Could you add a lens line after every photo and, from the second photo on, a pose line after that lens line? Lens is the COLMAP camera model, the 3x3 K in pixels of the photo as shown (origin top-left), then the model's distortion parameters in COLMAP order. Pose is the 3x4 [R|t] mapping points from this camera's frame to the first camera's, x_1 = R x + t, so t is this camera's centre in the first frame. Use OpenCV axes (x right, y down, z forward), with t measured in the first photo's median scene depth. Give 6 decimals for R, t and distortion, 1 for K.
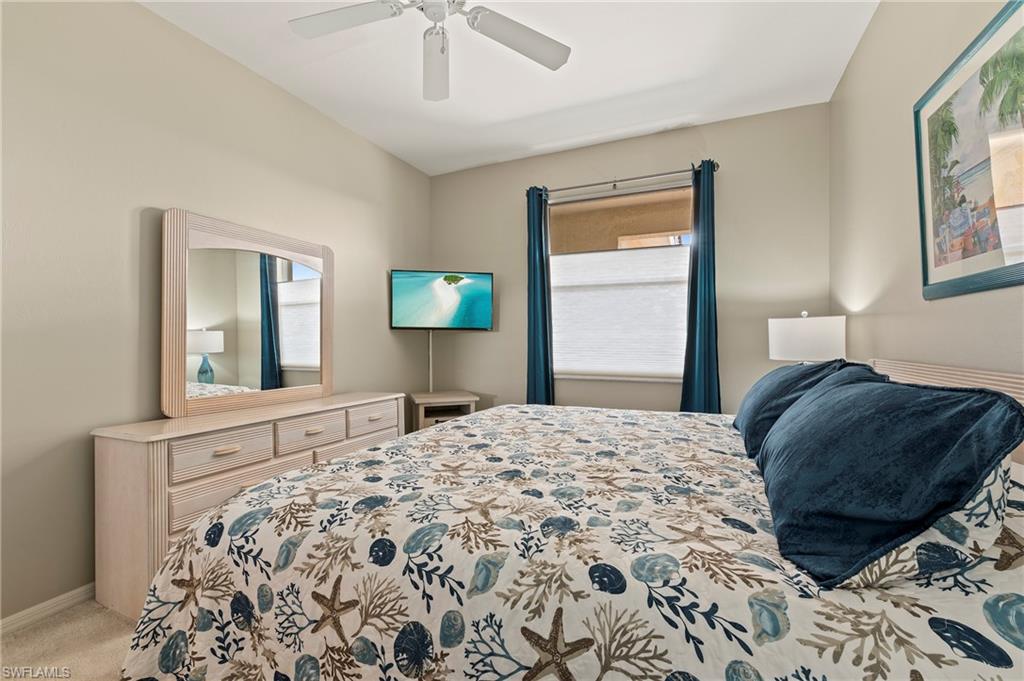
lens RADIAL K [[420.3, 0, 519.4], [0, 420.3, 340.4], [0, 0, 1]] dist [-0.003051, -0.001123]
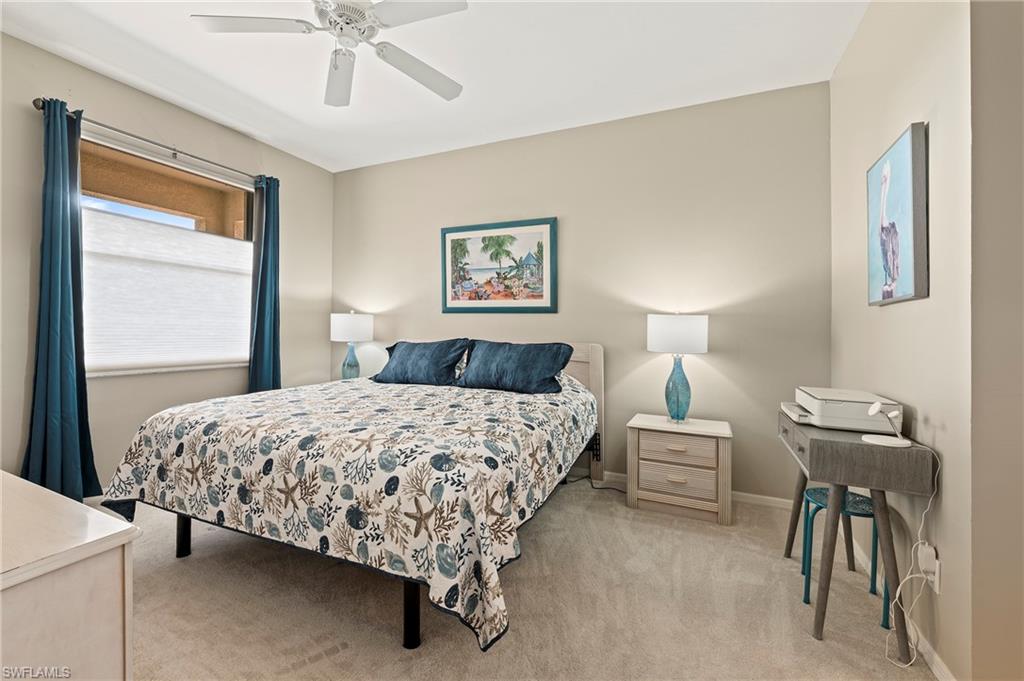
lens RADIAL K [[420.3, 0, 519.4], [0, 420.3, 340.4], [0, 0, 1]] dist [-0.003051, -0.001123]
pose [[0.027366, -0.020324, 0.999419, -0.699109], [-0.011502, 0.999721, 0.020645, 0.002616], [-0.999559, -0.012061, 0.027125, 0.253484]]
